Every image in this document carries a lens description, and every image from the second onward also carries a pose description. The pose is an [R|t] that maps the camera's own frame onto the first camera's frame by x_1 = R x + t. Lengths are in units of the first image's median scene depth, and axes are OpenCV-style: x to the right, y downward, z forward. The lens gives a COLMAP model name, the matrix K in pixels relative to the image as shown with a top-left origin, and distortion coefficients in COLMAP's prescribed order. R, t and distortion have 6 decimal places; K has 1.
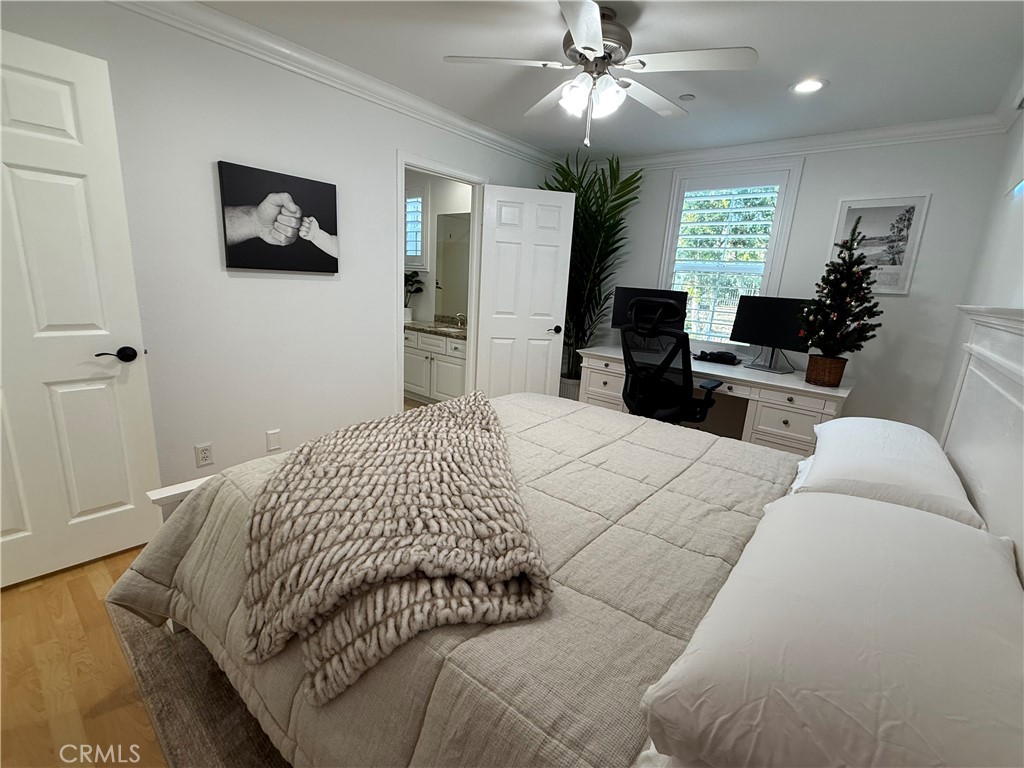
lens RADIAL K [[453.6, 0, 512.0], [0, 453.6, 386.1], [0, 0, 1]] dist [-0.002330, 0.000281]
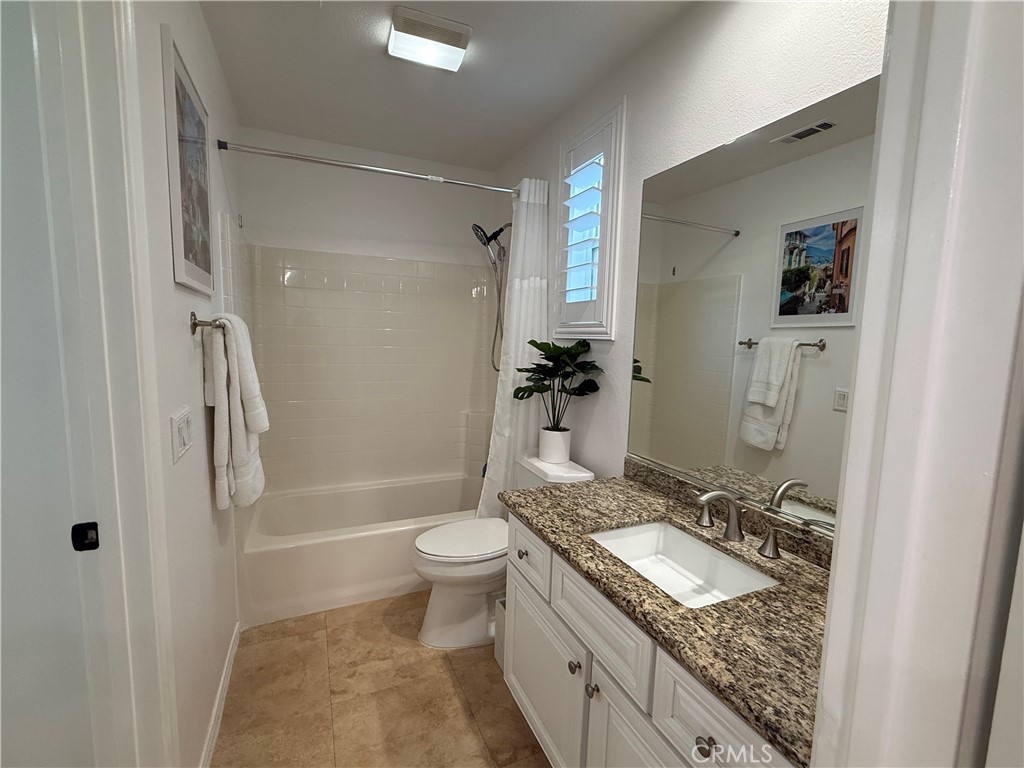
lens RADIAL K [[453.6, 0, 512.0], [0, 453.6, 386.1], [0, 0, 1]] dist [-0.002330, 0.000281]
pose [[0.895212, 0.011075, -0.445503, -0.085792], [-0.073138, 0.989787, -0.122361, -0.150030], [0.439598, 0.142122, 0.886879, 0.588291]]
